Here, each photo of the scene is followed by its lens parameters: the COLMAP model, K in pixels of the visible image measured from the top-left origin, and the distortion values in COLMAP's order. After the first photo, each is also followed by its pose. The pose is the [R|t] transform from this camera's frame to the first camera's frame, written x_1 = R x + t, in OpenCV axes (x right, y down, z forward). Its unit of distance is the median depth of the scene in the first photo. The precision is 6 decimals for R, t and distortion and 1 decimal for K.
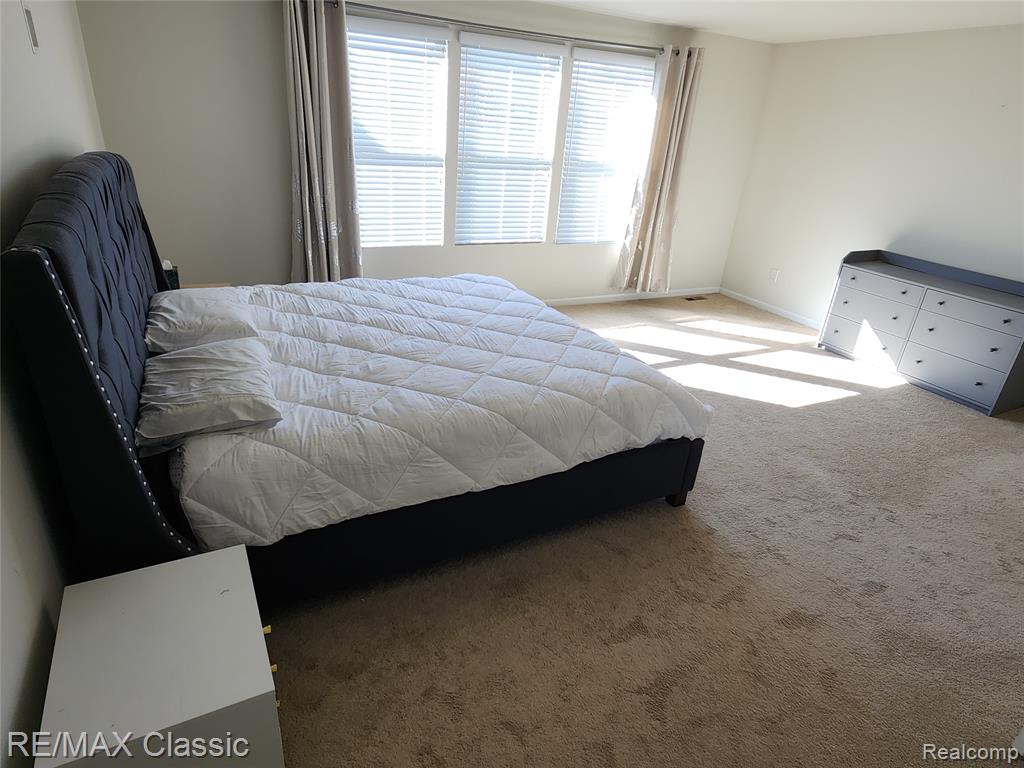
lens RADIAL K [[588.8, 0, 508.7], [0, 588.8, 391.1], [0, 0, 1]] dist [-0.000274, 0.000306]
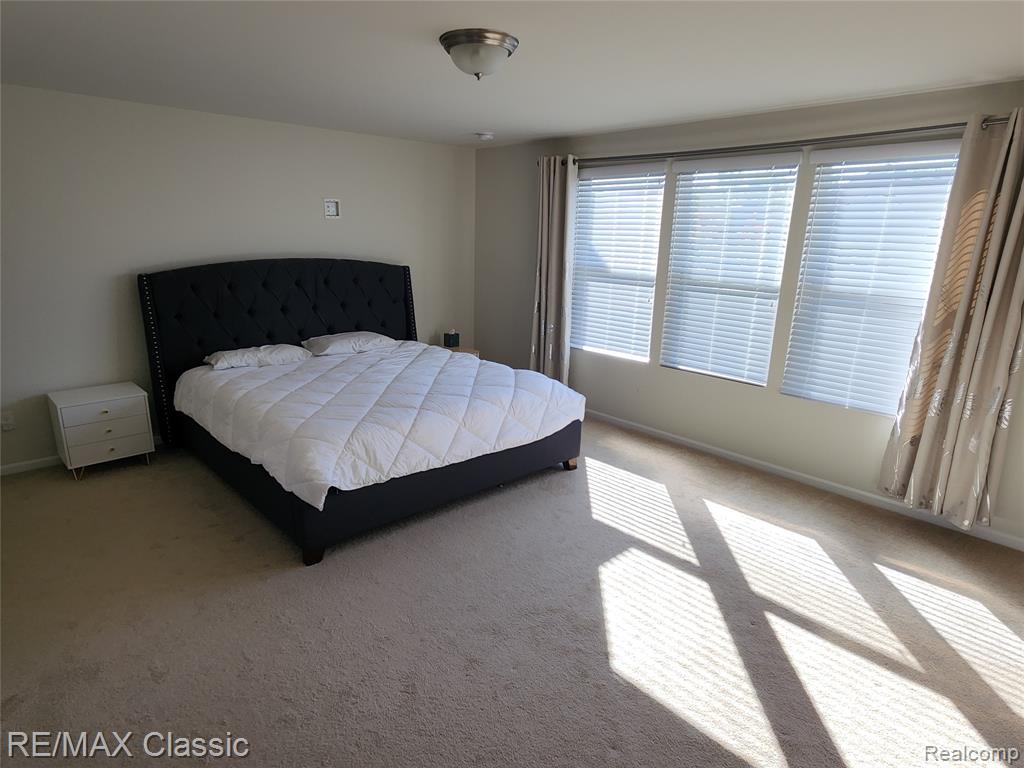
lens RADIAL K [[588.8, 0, 508.7], [0, 588.8, 391.1], [0, 0, 1]] dist [-0.000274, 0.000306]
pose [[0.277276, 0.197556, -0.940260, 0.770644], [-0.404116, 0.911837, 0.072413, -0.183568], [0.871670, 0.359896, 0.332666, 0.491585]]
